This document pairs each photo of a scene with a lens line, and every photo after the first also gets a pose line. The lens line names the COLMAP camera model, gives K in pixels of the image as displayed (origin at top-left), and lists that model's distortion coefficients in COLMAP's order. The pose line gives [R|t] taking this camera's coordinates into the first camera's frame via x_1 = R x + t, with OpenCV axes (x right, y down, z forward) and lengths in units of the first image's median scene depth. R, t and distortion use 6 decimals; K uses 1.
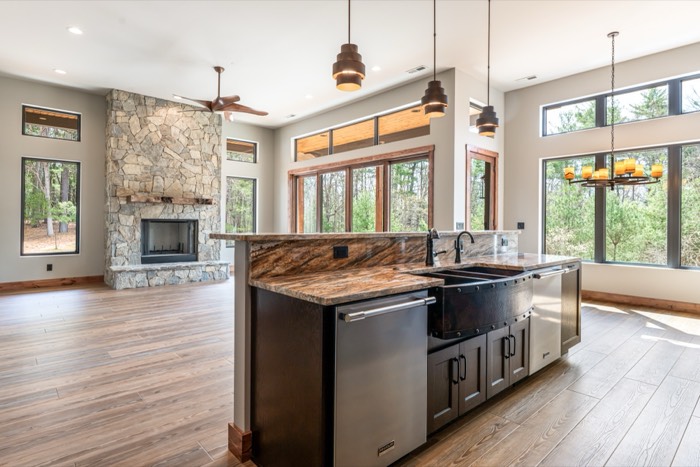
lens RADIAL K [[373.9, 0, 350.3], [0, 373.9, 230.2], [0, 0, 1]] dist [-0.001193, -0.000154]
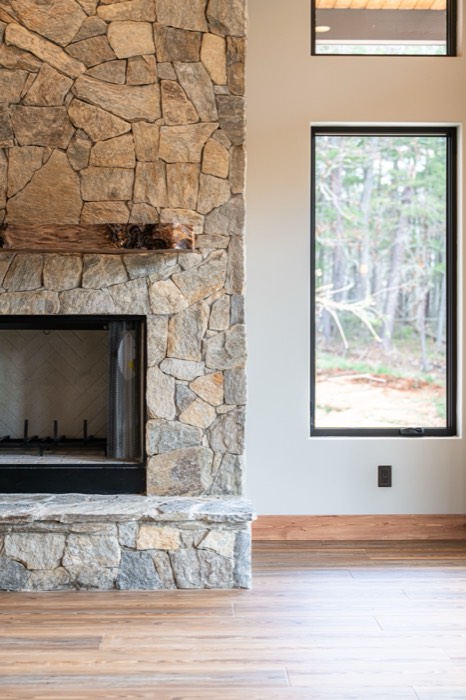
lens RADIAL K [[1055.4, 0, 232.8], [0, 1055.4, 347.1], [0, 0, 1]] dist [-0.037059, 0.000000]
pose [[0.776424, 0.002092, -0.630208, 0.051572], [-0.007540, 0.999954, -0.005970, -0.005610], [0.630166, 0.009387, 0.776404, 0.525813]]
